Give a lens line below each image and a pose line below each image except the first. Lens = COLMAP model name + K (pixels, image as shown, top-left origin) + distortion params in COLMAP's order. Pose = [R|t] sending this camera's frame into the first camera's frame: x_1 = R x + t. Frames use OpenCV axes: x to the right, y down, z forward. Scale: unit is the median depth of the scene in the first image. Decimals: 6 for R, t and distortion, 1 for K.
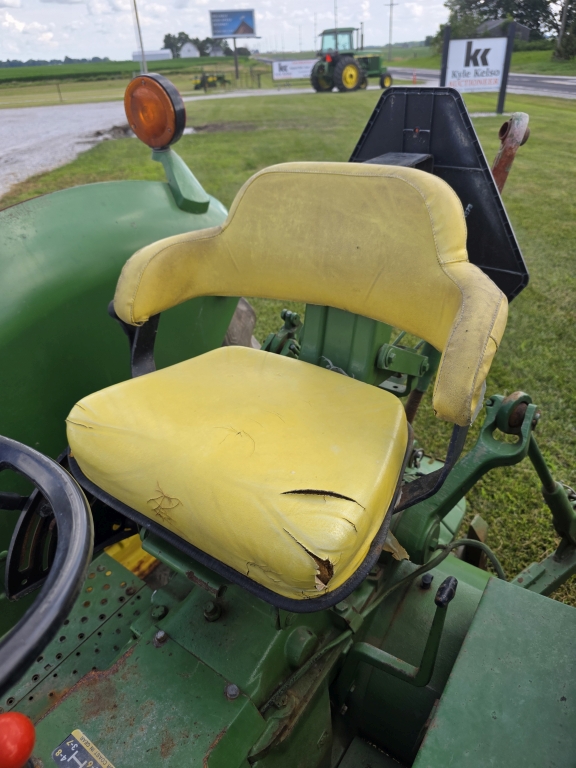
lens RADIAL K [[523.6, 0, 283.3], [0, 523.6, 385.6], [0, 0, 1]] dist [0.028781, -0.032217]
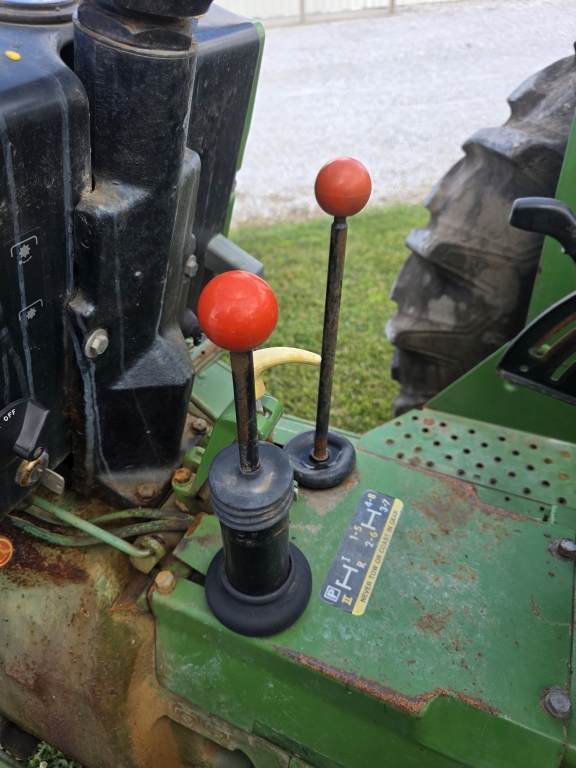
lens RADIAL K [[523.6, 0, 282.4], [0, 523.6, 382.9], [0, 0, 1]] dist [0.028781, -0.032217]
pose [[0.197611, 0.651152, -0.732769, 0.025229], [-0.485123, 0.714516, 0.504105, 0.178533], [0.851825, 0.255866, 0.457085, 0.365003]]
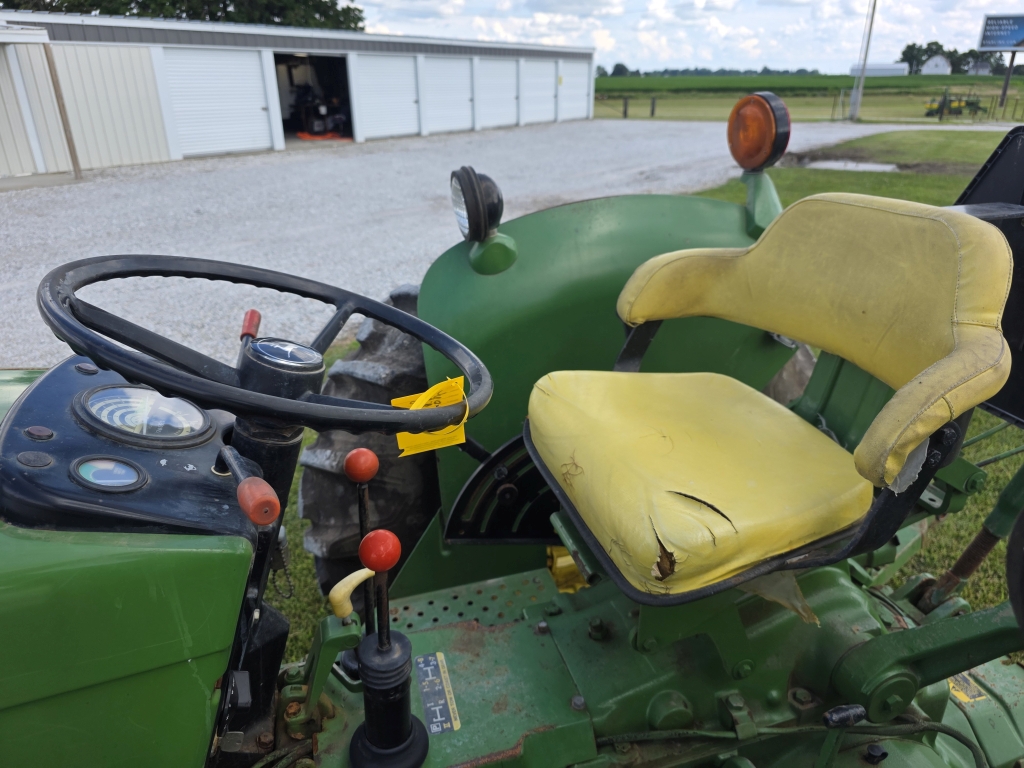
lens RADIAL K [[698.1, 0, 515.8], [0, 698.1, 389.9], [0, 0, 1]] dist [0.028781, -0.032217]
pose [[0.795738, 0.282385, -0.535780, 0.284904], [-0.348332, 0.937078, -0.023451, 0.105203], [0.495445, 0.205290, 0.844032, -0.203532]]
